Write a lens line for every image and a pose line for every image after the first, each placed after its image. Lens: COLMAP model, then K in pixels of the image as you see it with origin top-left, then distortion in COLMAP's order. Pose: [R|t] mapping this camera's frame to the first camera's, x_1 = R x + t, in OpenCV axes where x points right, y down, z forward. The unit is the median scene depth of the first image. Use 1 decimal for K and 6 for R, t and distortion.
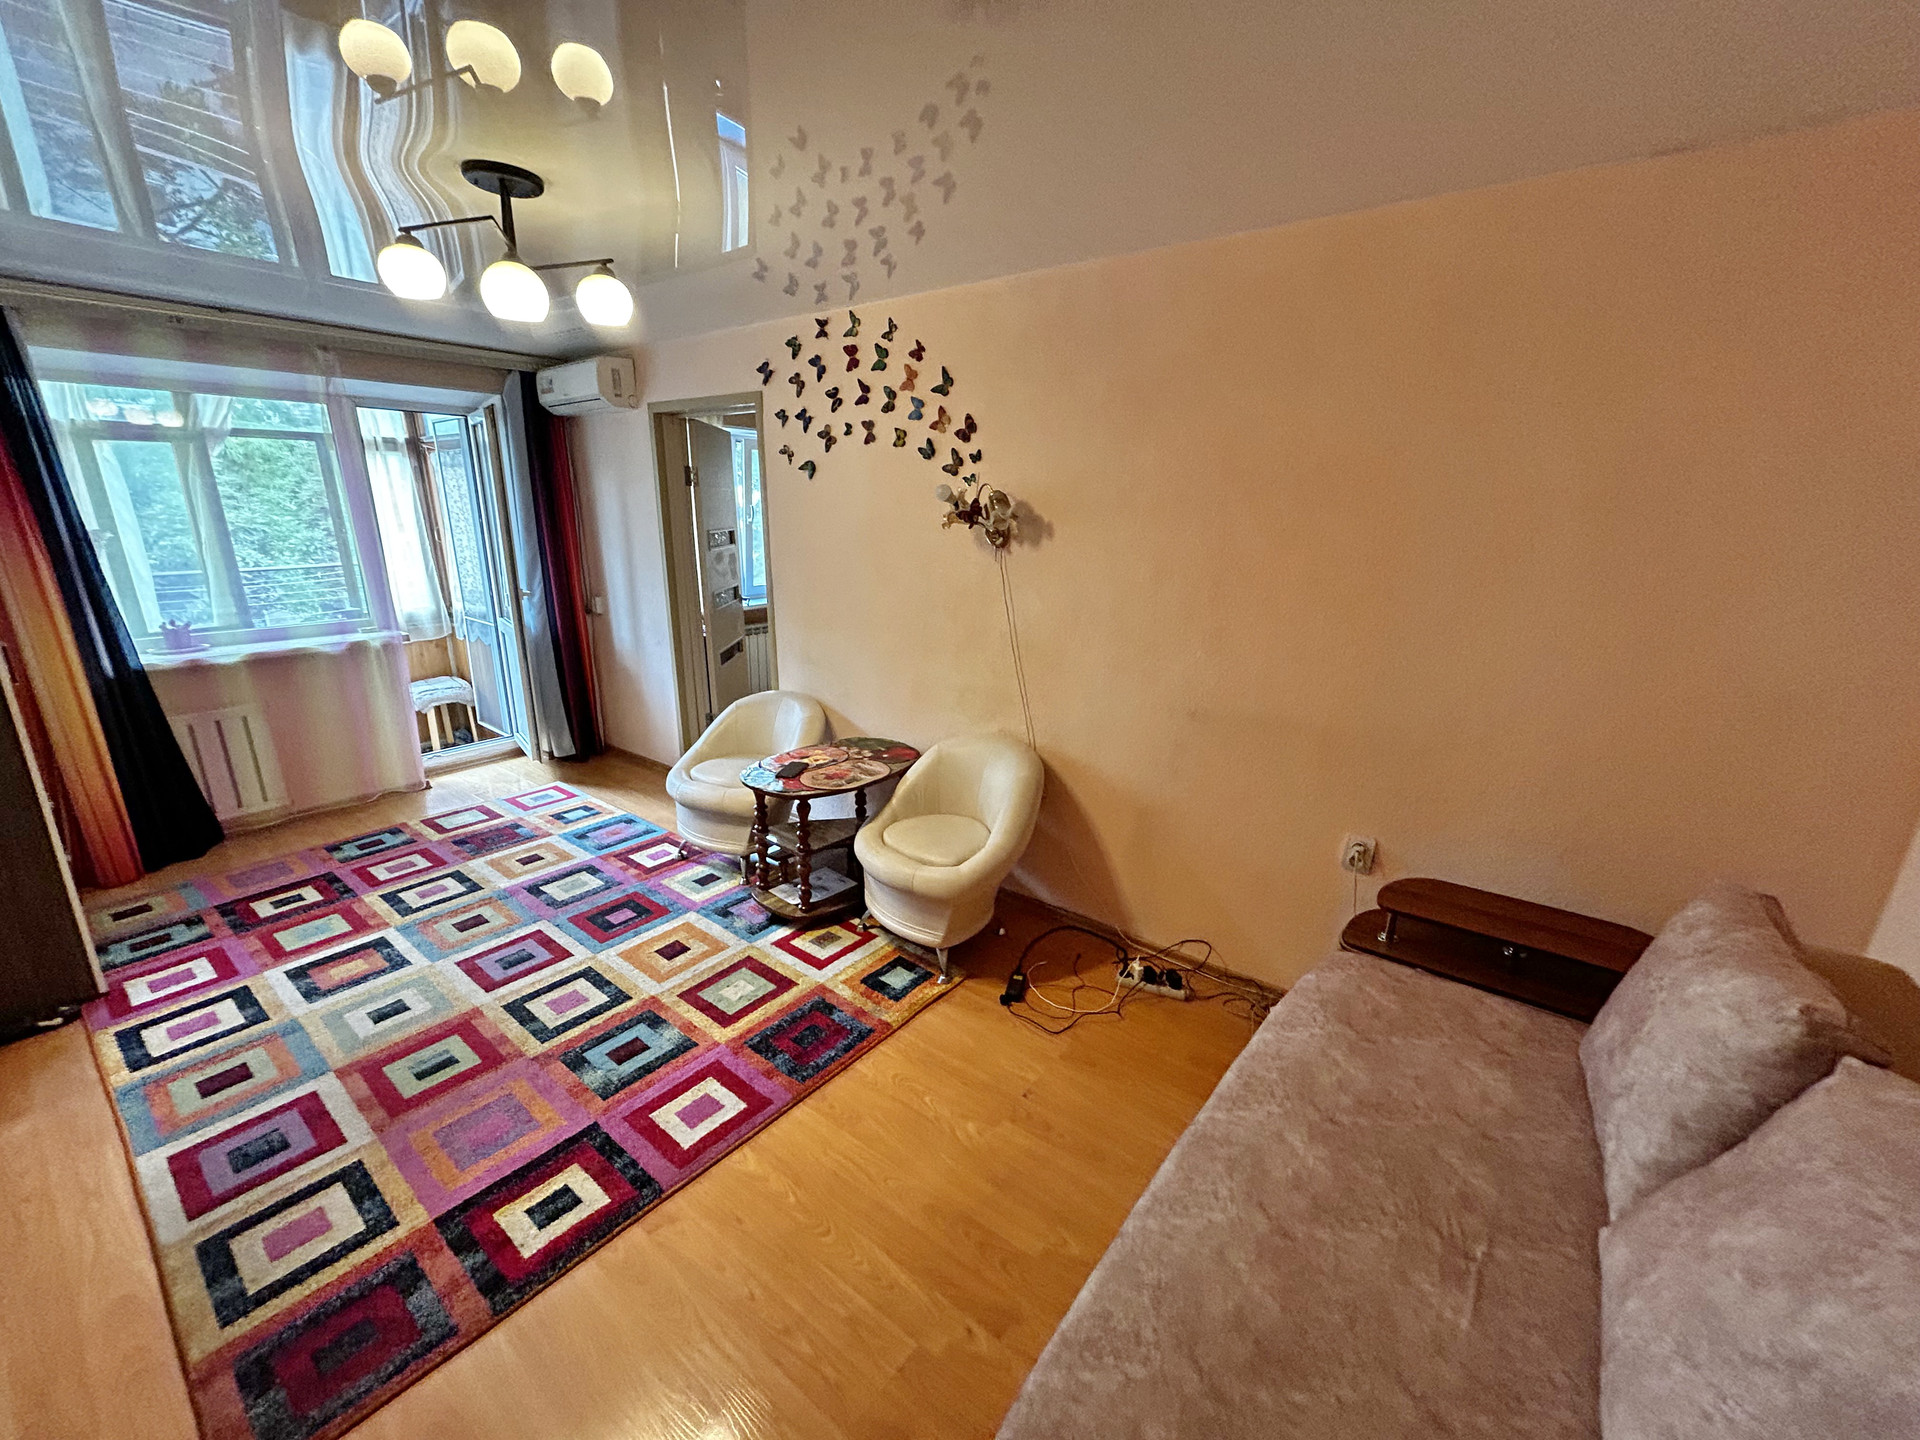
lens RADIAL K [[772.2, 0, 957.3], [0, 772.2, 716.7], [0, 0, 1]] dist [-0.001941, 0.000380]
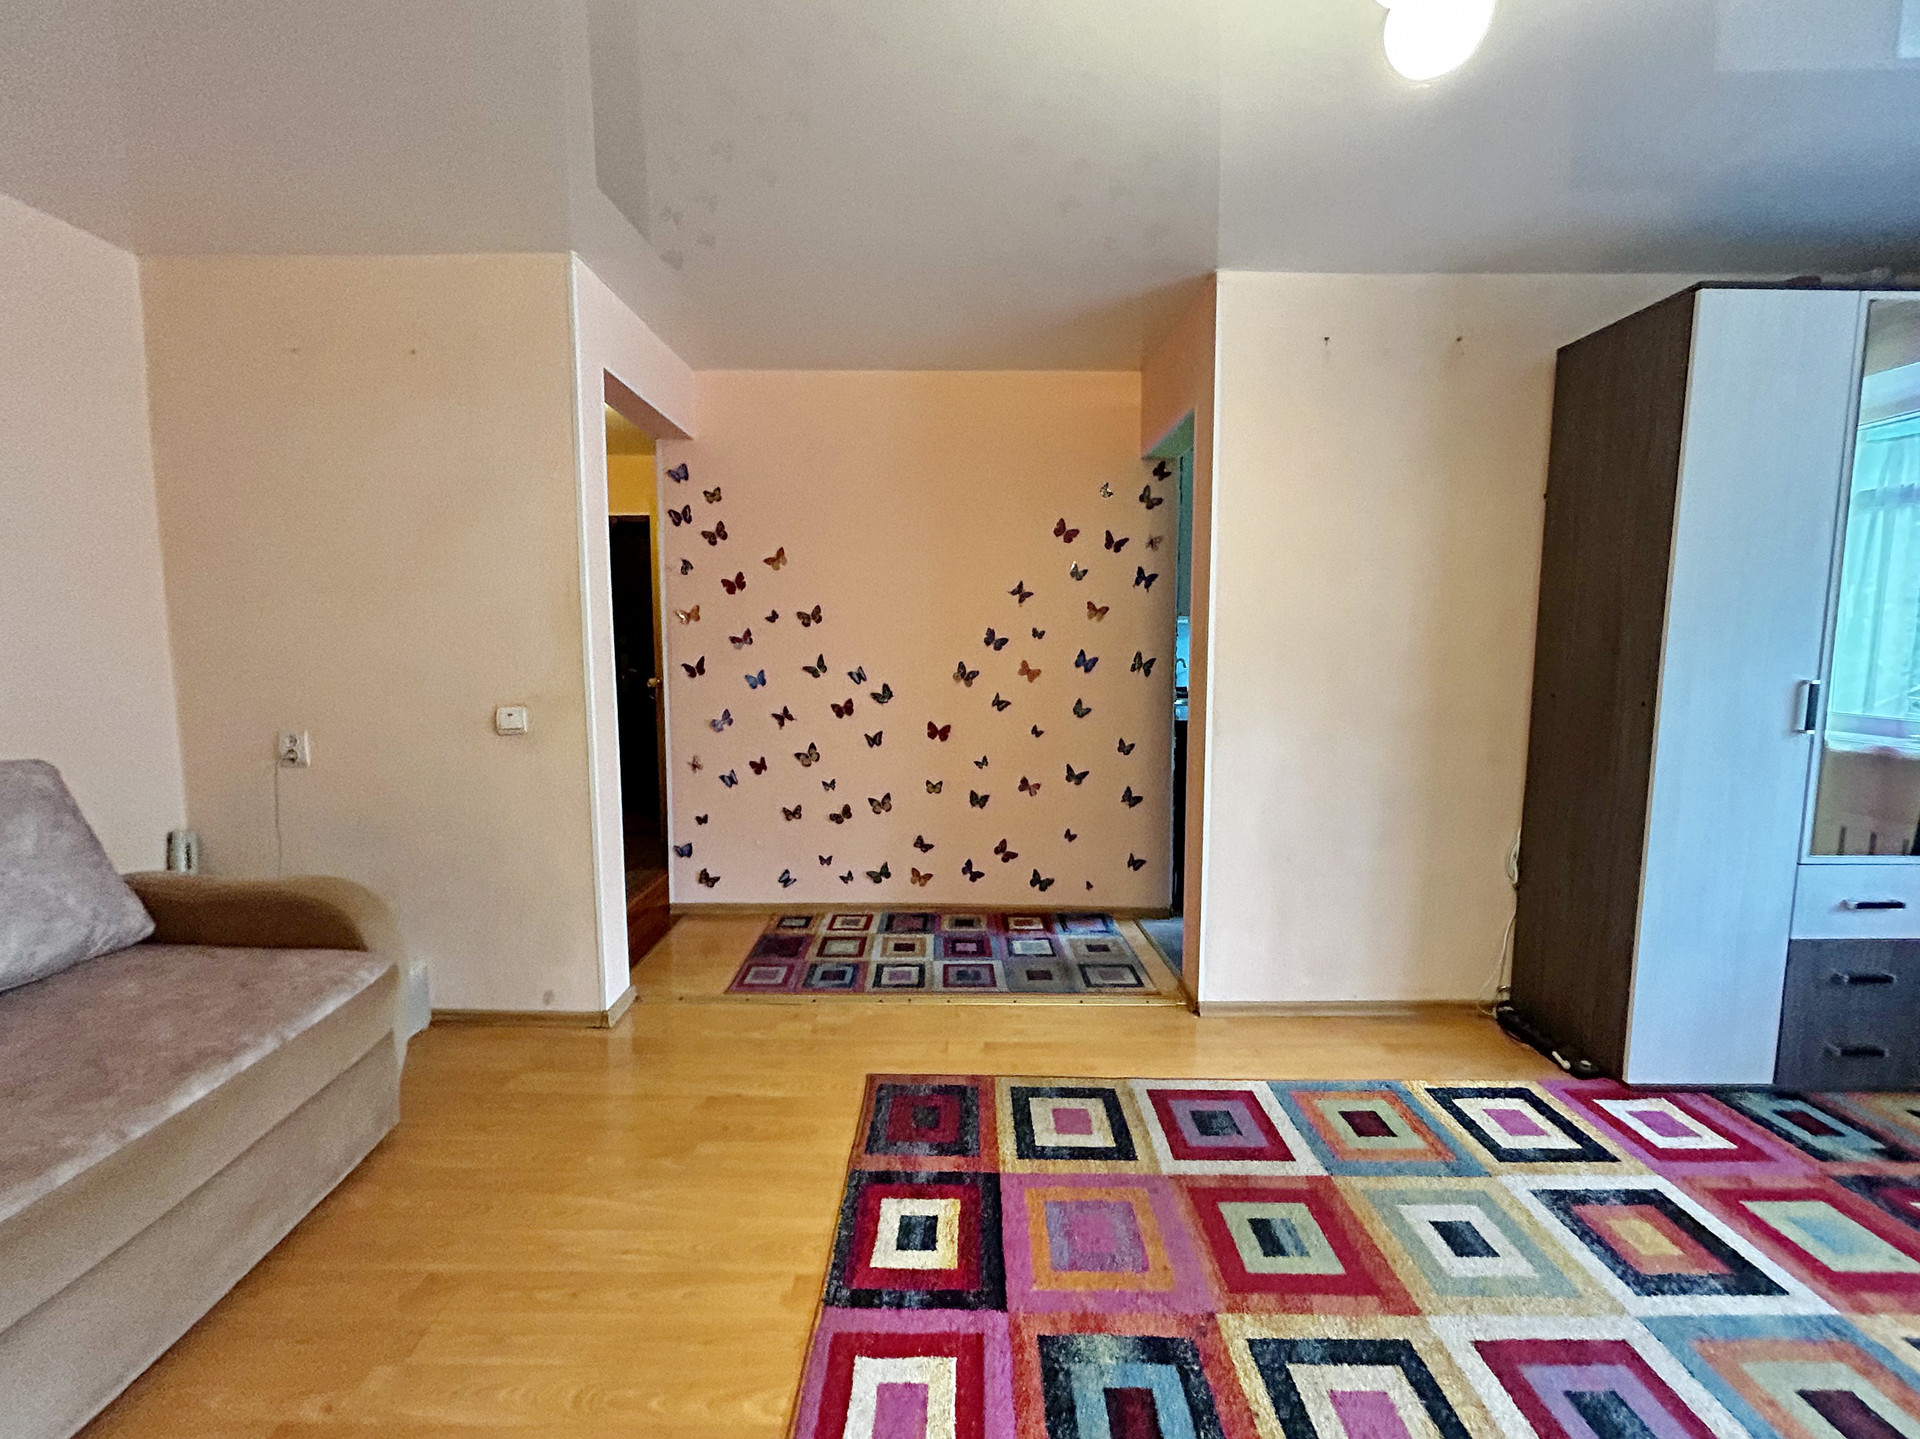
lens RADIAL K [[798.1, 0, 957.6], [0, 798.1, 715.0], [0, 0, 1]] dist [0.000951, 0.000174]
pose [[-0.793248, 0.041453, -0.607486, -0.014683], [-0.173357, 0.941016, 0.290579, -0.125179], [0.583700, 0.335813, -0.739273, 0.927969]]
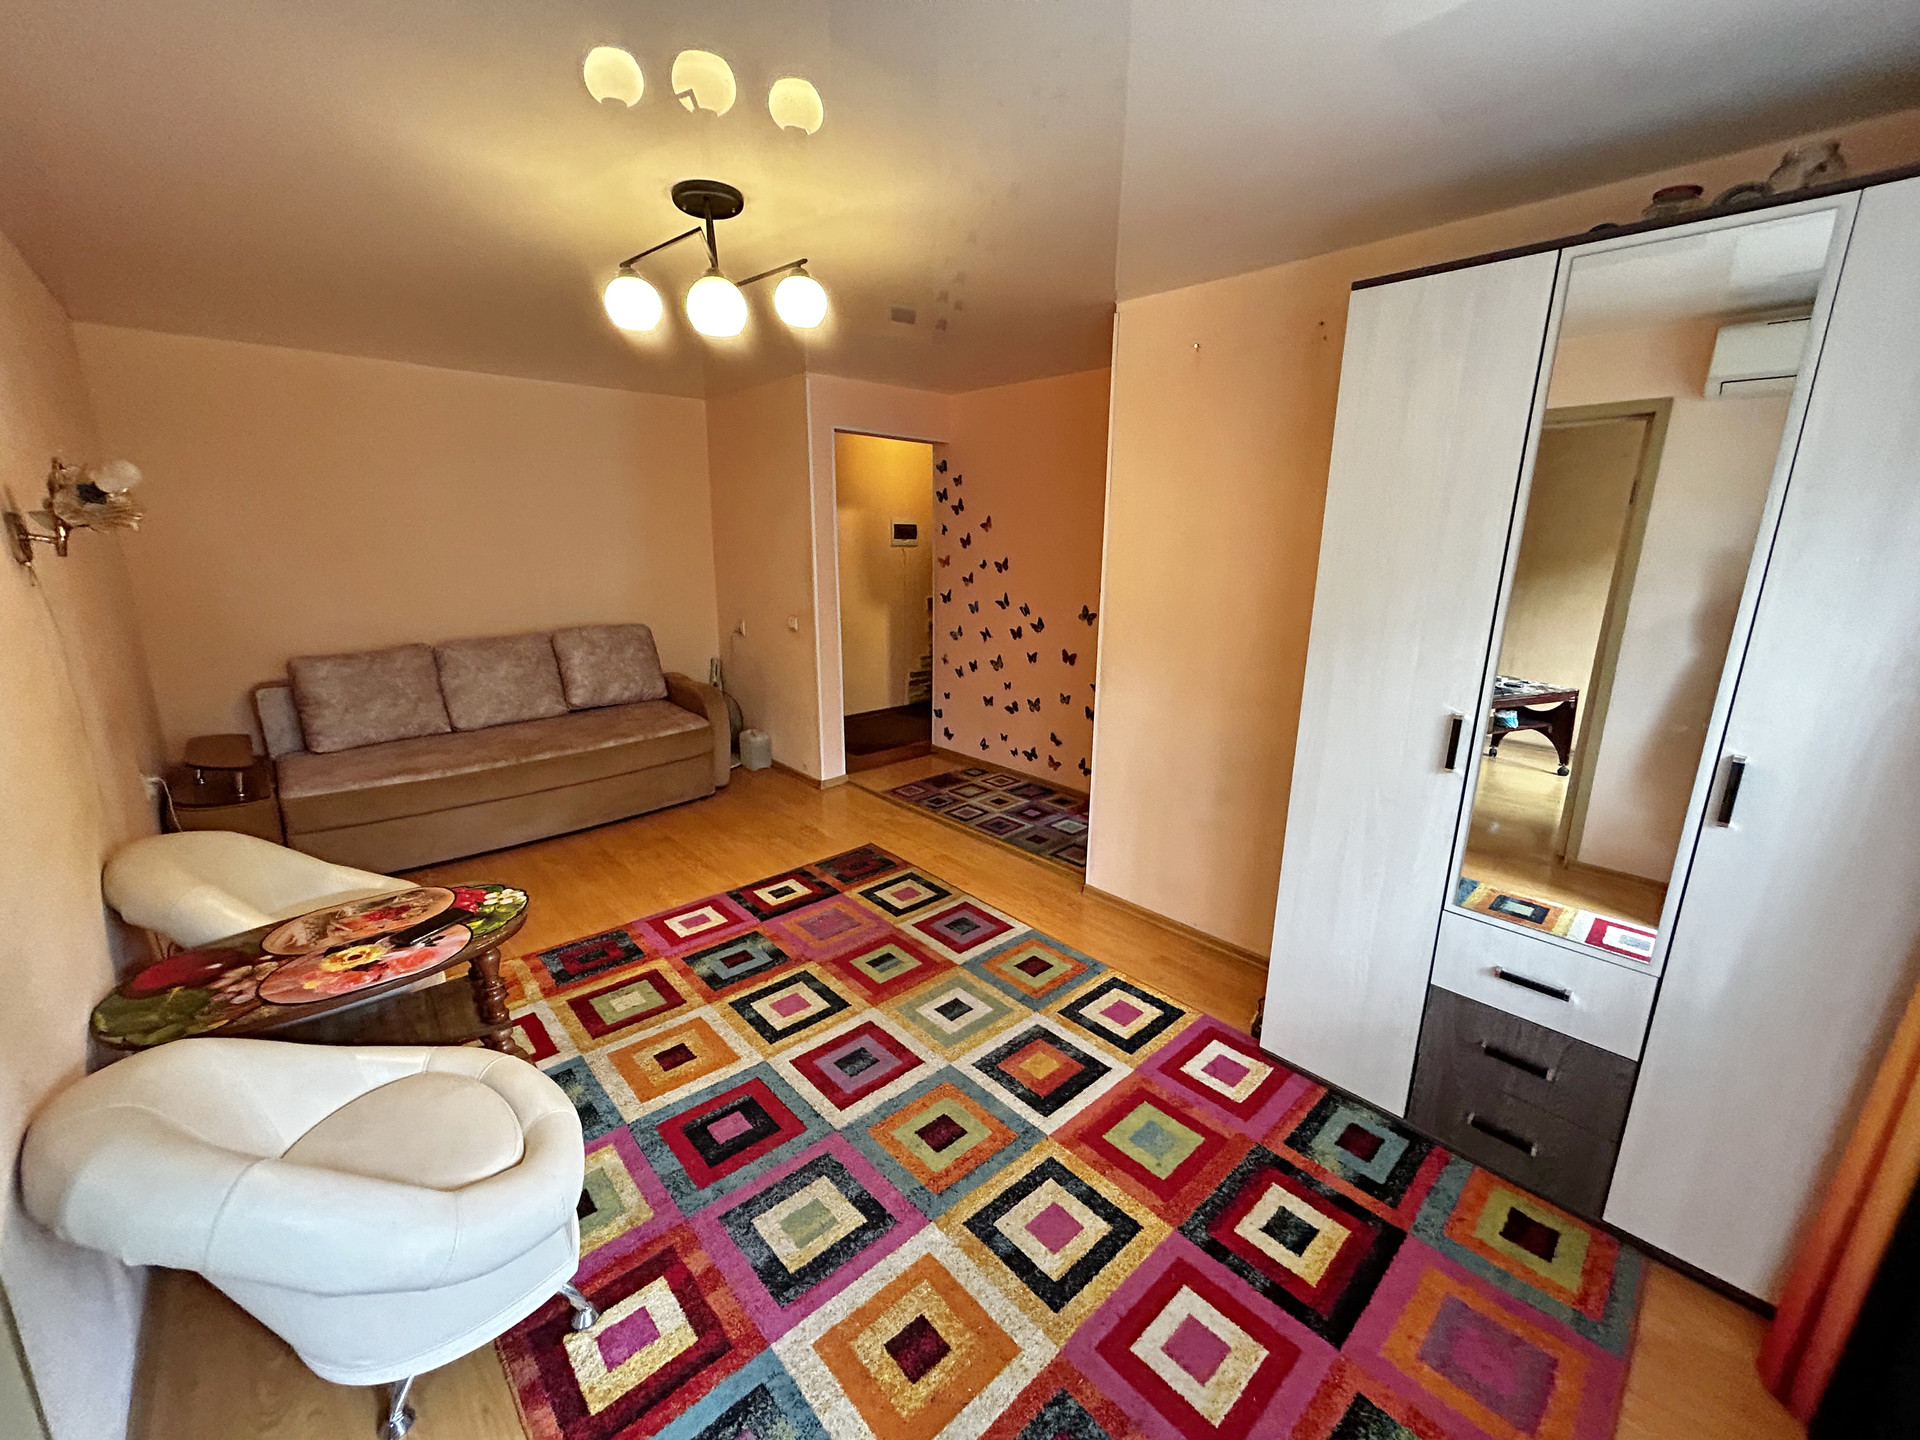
lens RADIAL K [[772.2, 0, 957.3], [0, 772.2, 716.7], [0, 0, 1]] dist [-0.001941, 0.000380]
pose [[-0.985076, -0.063098, 0.160139, -0.744499], [0.022182, 0.876085, 0.481646, -0.381727], [-0.170686, 0.478010, -0.861611, 1.432733]]
